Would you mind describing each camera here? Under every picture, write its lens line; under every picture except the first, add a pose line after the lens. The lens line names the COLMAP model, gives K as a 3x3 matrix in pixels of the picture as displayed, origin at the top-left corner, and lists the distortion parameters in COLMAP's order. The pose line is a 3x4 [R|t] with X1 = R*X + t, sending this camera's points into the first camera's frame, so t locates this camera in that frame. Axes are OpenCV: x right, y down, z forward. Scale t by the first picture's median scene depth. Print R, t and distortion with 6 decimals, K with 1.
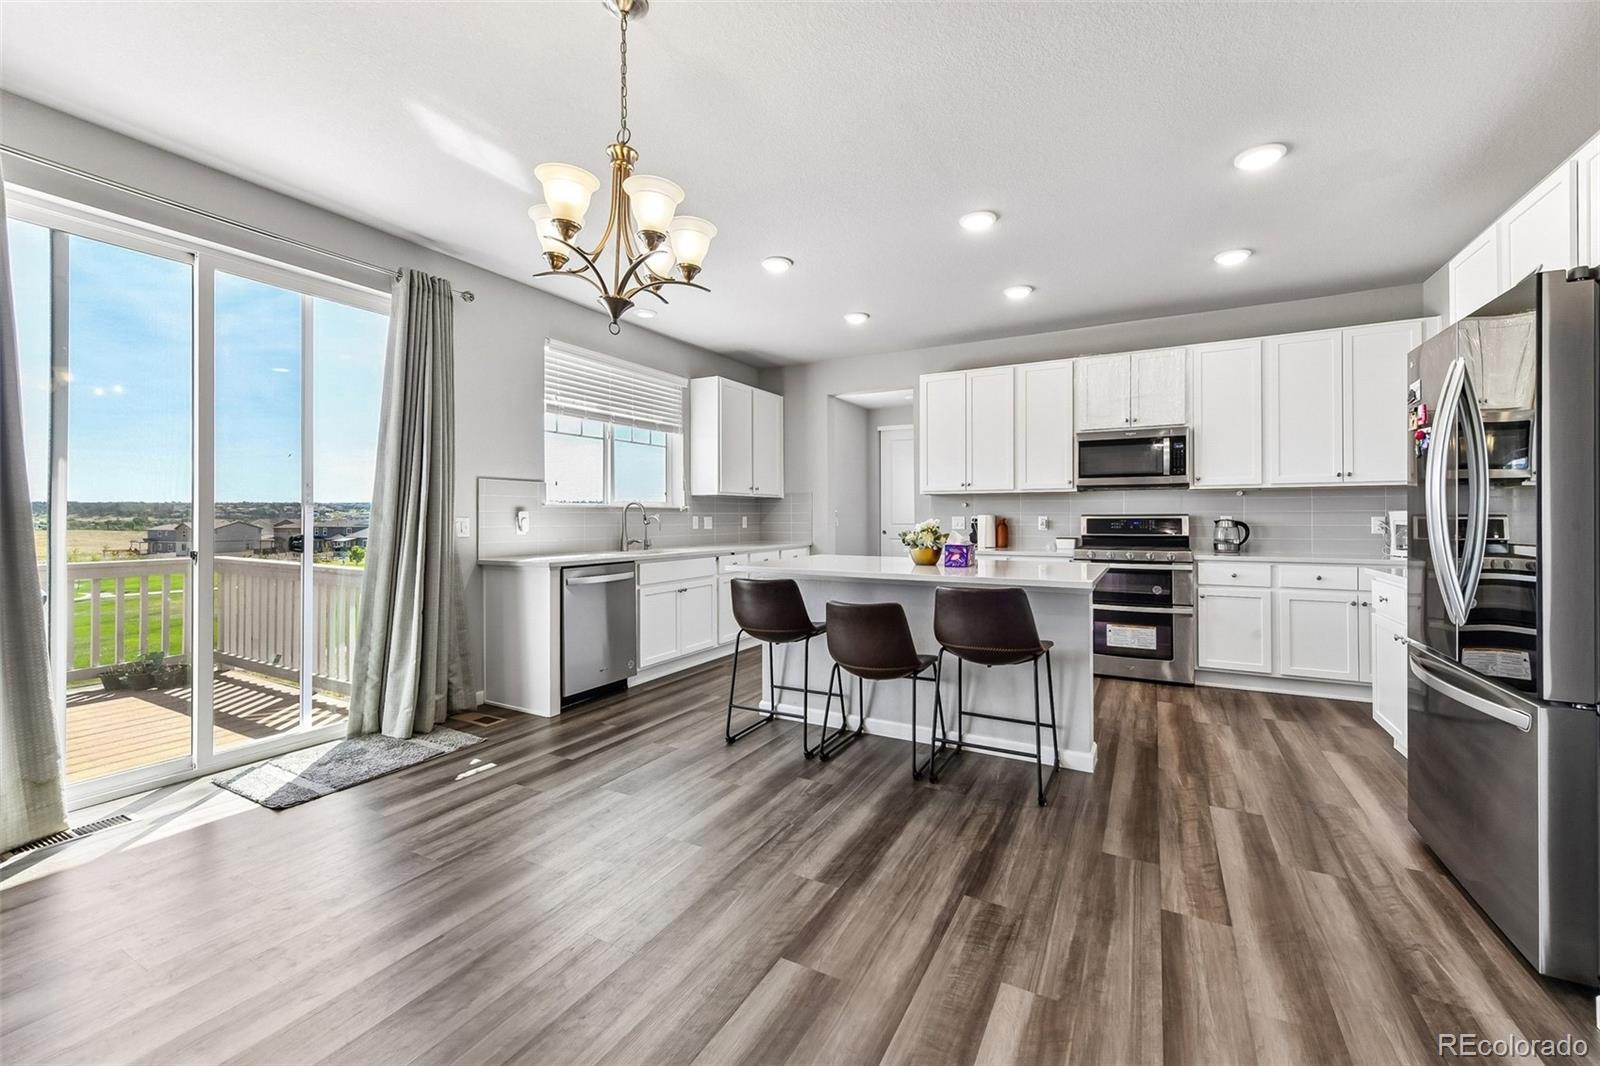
lens RADIAL K [[646.1, 0, 776.4], [0, 646.1, 513.9], [0, 0, 1]] dist [0.003552, -0.001523]
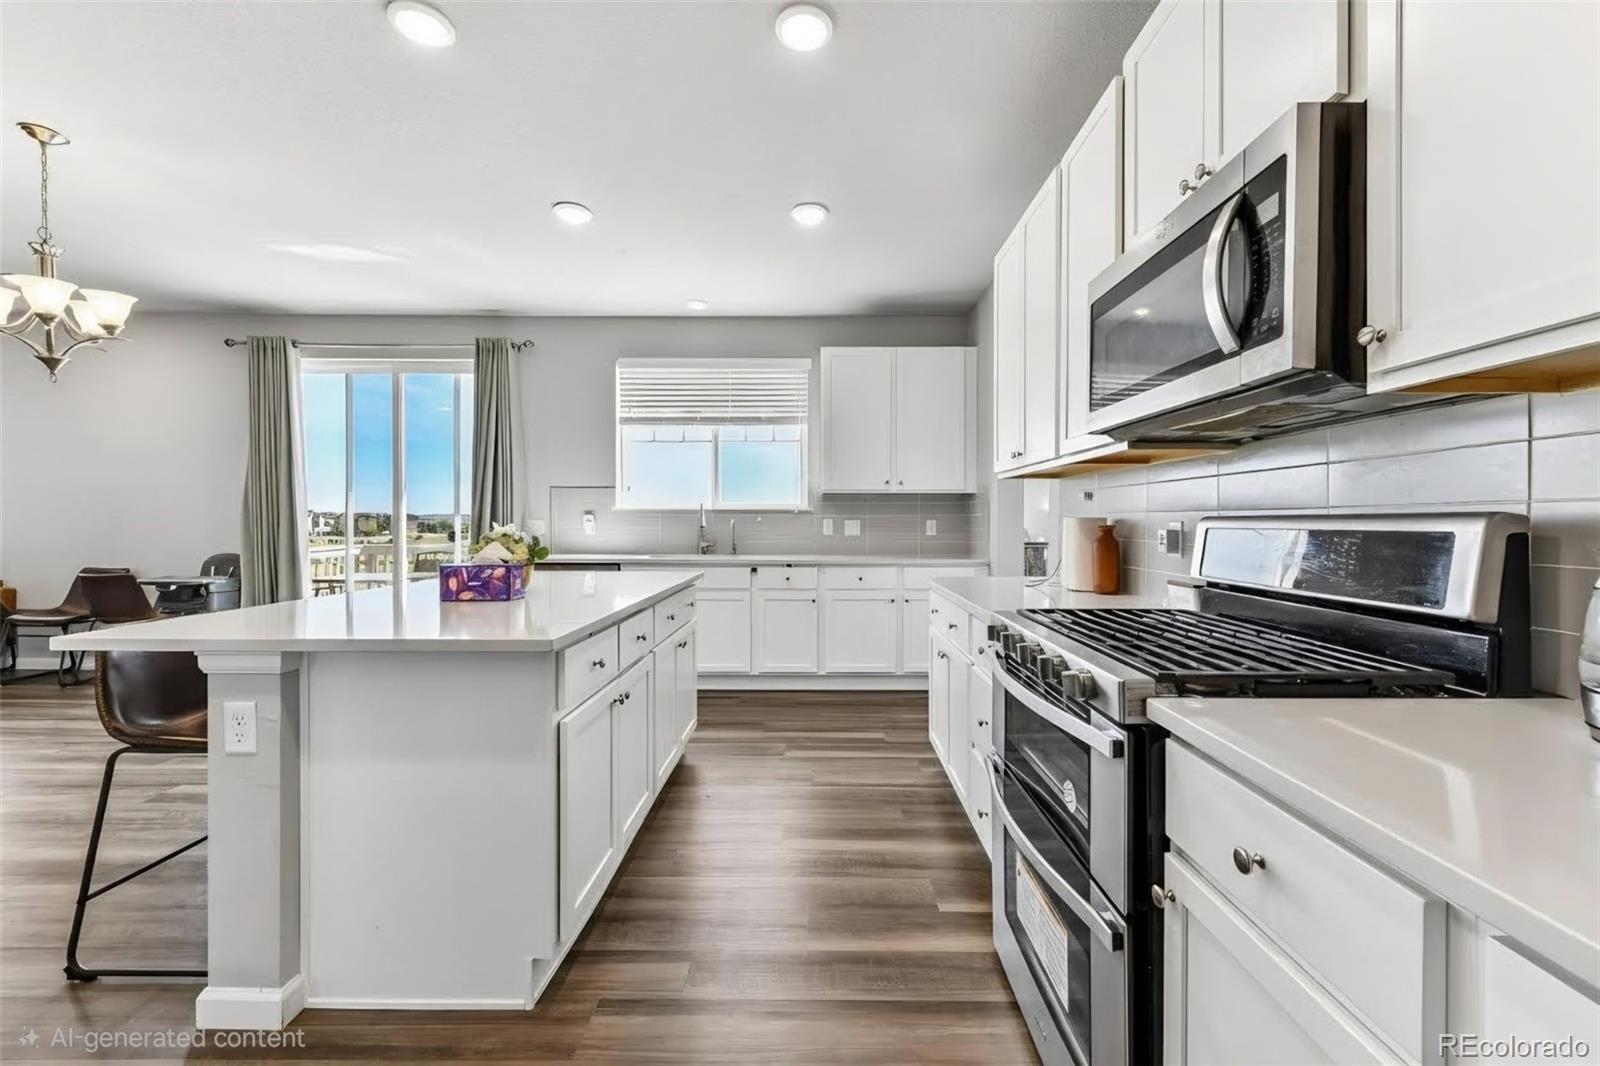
lens RADIAL K [[646.1, 0, 816.6], [0, 646.1, 522.0], [0, 0, 1]] dist [0.003552, -0.001523]
pose [[0.507316, 0.005577, -0.861742, 0.827045], [-0.000769, 0.999982, 0.006020, 0.002293], [0.861760, -0.002391, 0.507311, 0.780407]]
